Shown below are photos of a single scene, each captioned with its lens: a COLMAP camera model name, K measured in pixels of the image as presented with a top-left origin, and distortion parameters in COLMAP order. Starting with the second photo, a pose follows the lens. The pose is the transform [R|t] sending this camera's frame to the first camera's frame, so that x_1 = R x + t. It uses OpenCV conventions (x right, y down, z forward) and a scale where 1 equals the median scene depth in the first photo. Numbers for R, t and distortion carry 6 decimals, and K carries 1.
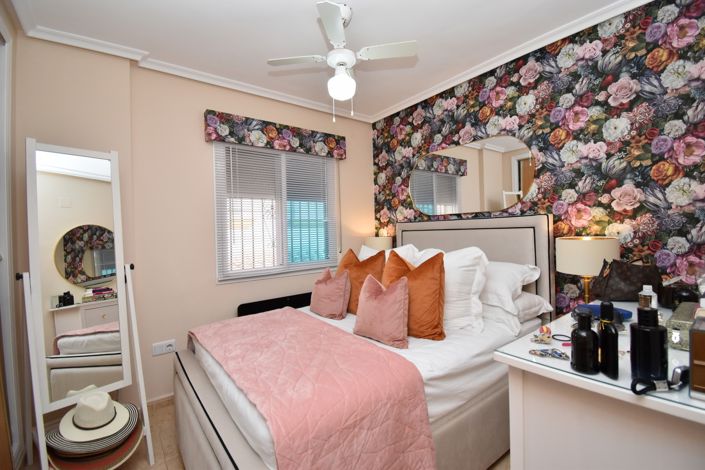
lens RADIAL K [[314.4, 0, 351.9], [0, 314.4, 230.8], [0, 0, 1]] dist [0.040741, -0.035652]
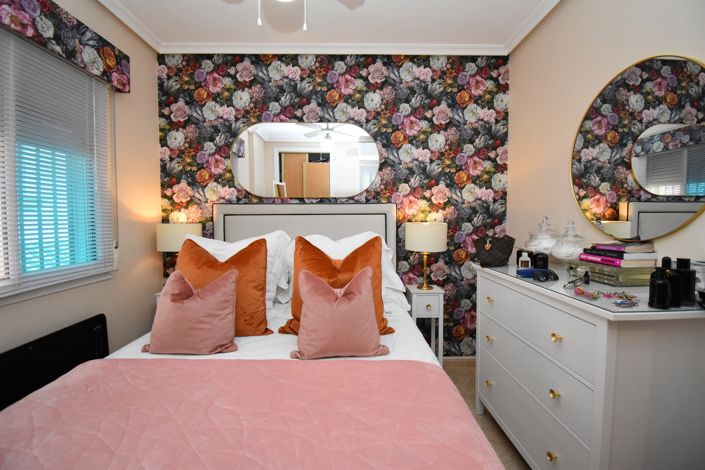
lens RADIAL K [[298.8, 0, 351.0], [0, 298.8, 225.7], [0, 0, 1]] dist [0.026112, -0.028640]
pose [[0.589790, -0.010823, 0.807484, -0.290581], [-0.014438, 0.999609, 0.023943, 0.004723], [-0.807428, -0.025780, 0.589403, 0.388483]]
